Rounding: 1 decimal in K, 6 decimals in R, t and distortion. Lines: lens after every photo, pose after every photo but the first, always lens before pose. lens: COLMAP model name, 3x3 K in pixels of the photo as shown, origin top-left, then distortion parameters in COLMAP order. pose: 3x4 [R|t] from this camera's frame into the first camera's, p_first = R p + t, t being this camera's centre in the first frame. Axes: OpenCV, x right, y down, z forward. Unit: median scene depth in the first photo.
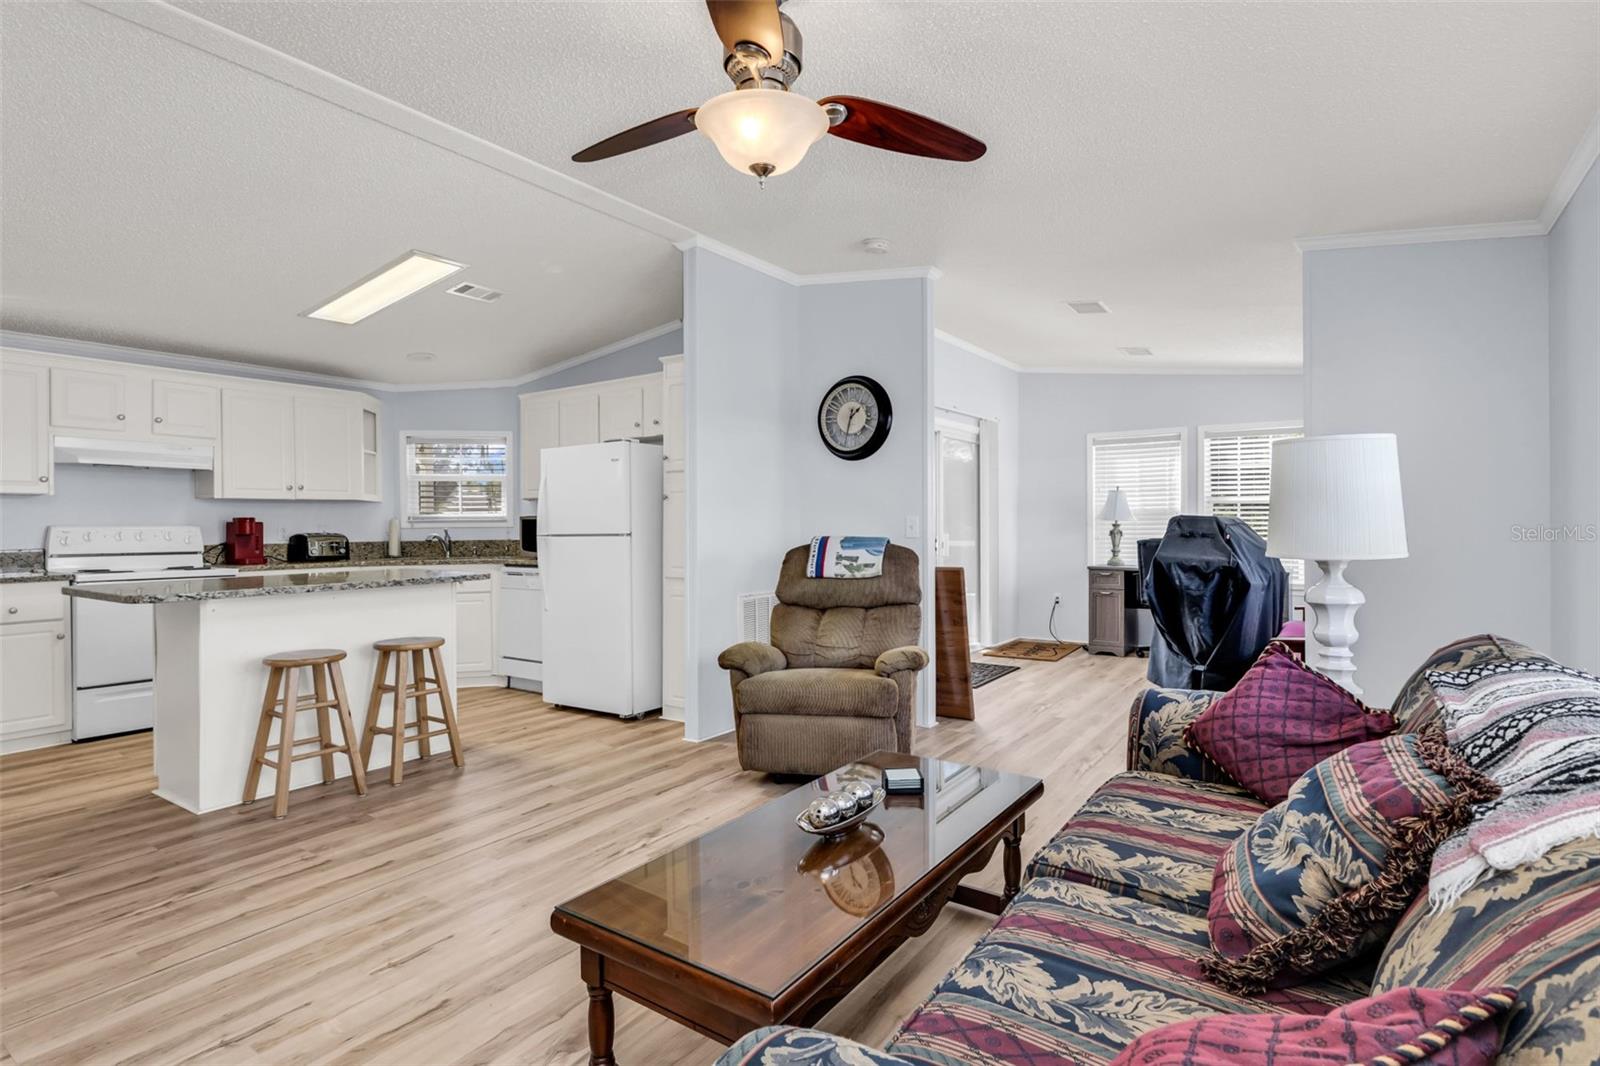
lens RADIAL K [[828.2, 0, 799.2], [0, 828.2, 540.8], [0, 0, 1]] dist [0.000765, -0.000432]
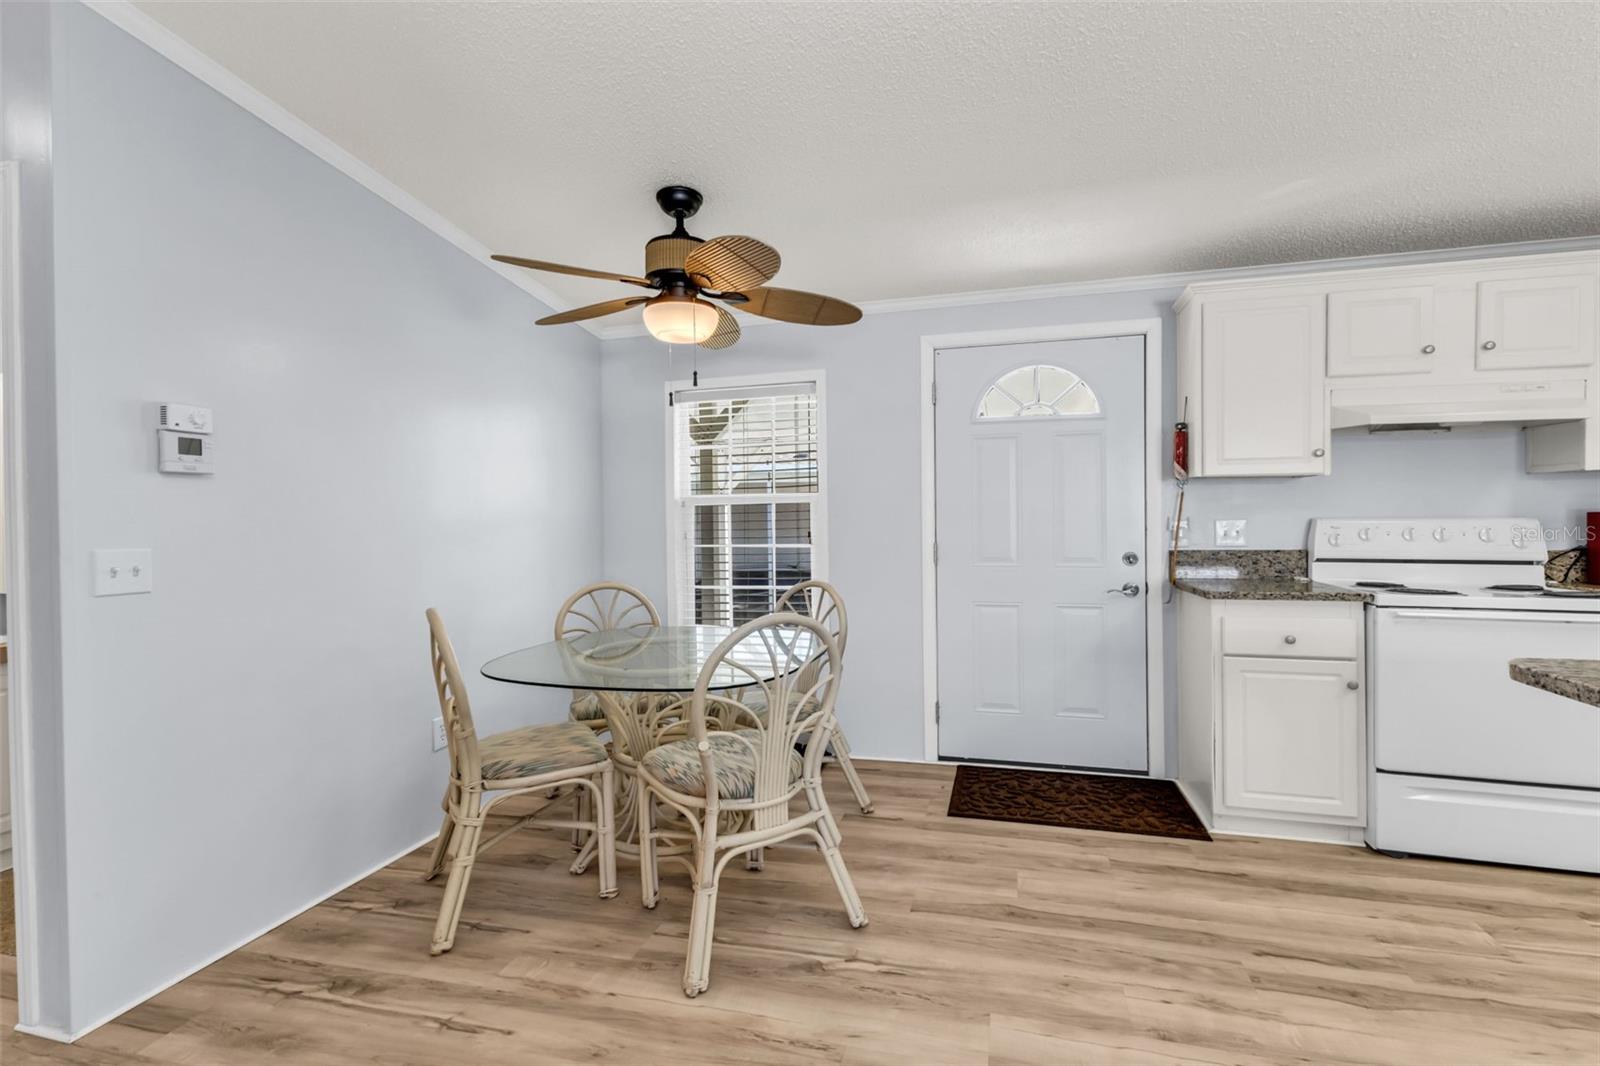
lens RADIAL K [[700.2, 0, 828.0], [0, 700.2, 531.8], [0, 0, 1]] dist [0.015112, -0.000024]
pose [[0.344554, 0.016596, -0.938620, -0.463639], [-0.016602, 0.999795, 0.011584, -0.006016], [0.938620, 0.011592, 0.344759, 0.373952]]
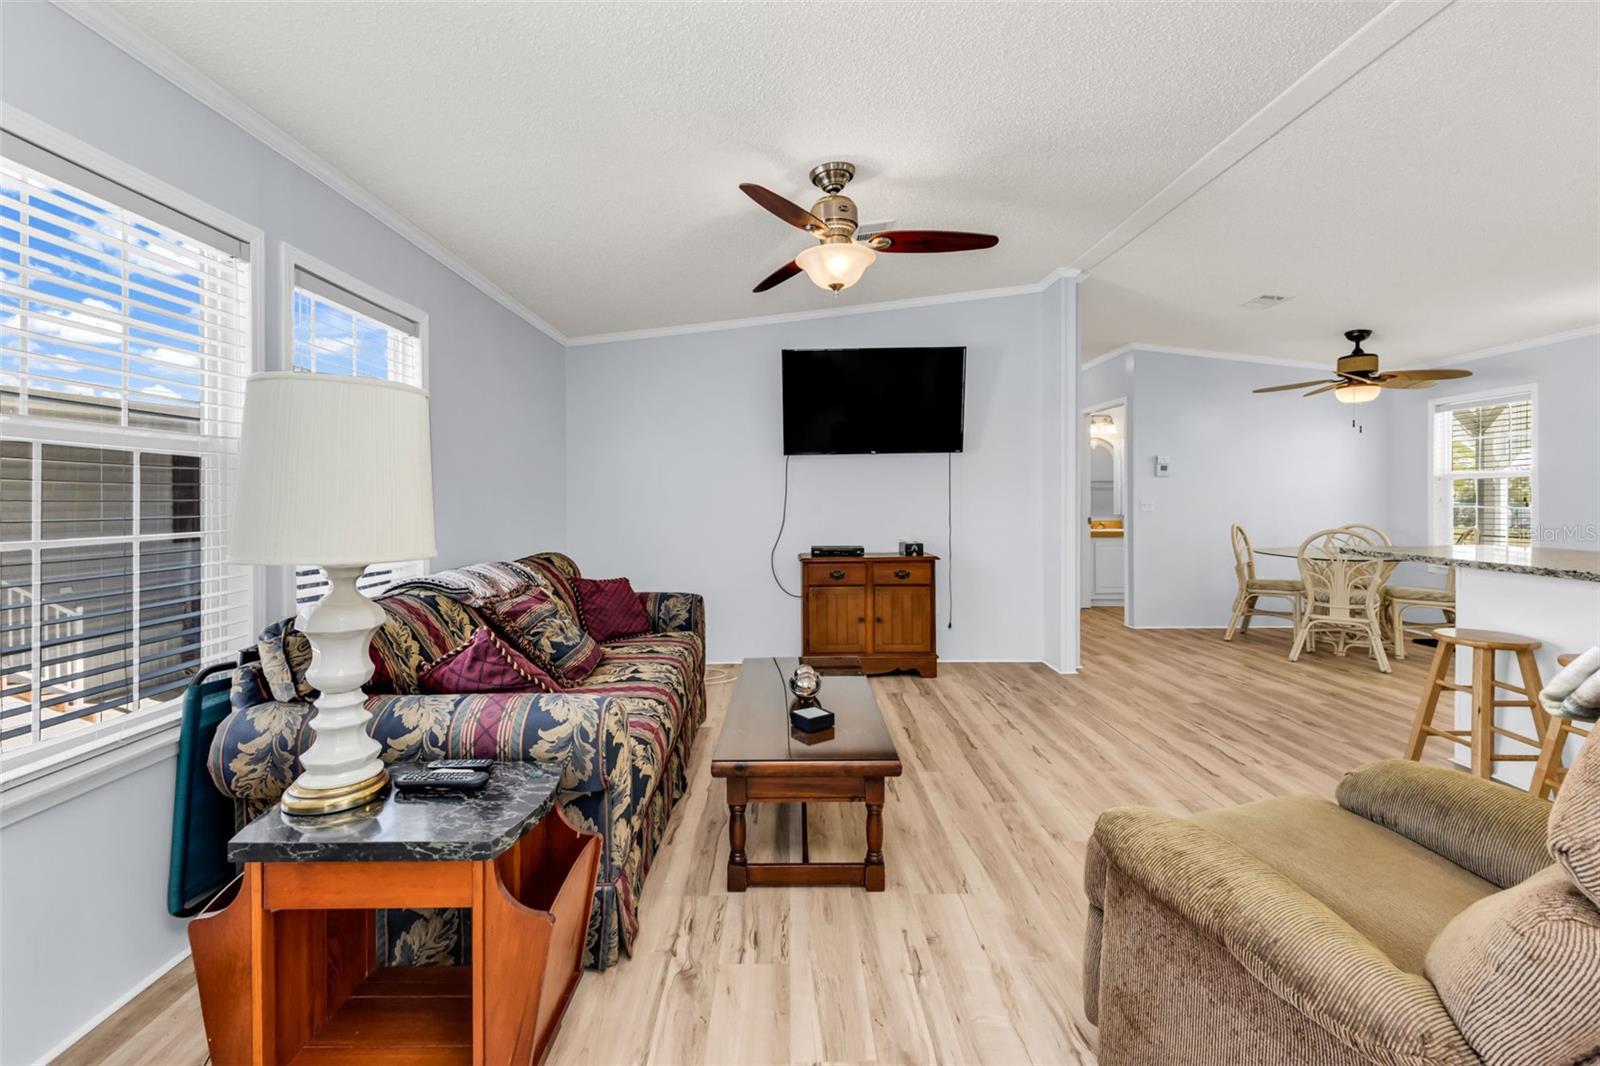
lens RADIAL K [[733.6, 0, 778.6], [0, 733.6, 503.1], [0, 0, 1]] dist [0.002533, 0.000192]
pose [[-0.828245, 0.018369, -0.560066, 0.366417], [-0.003816, 0.999255, 0.038416, -0.027229], [0.560354, 0.033955, -0.827557, 0.888024]]
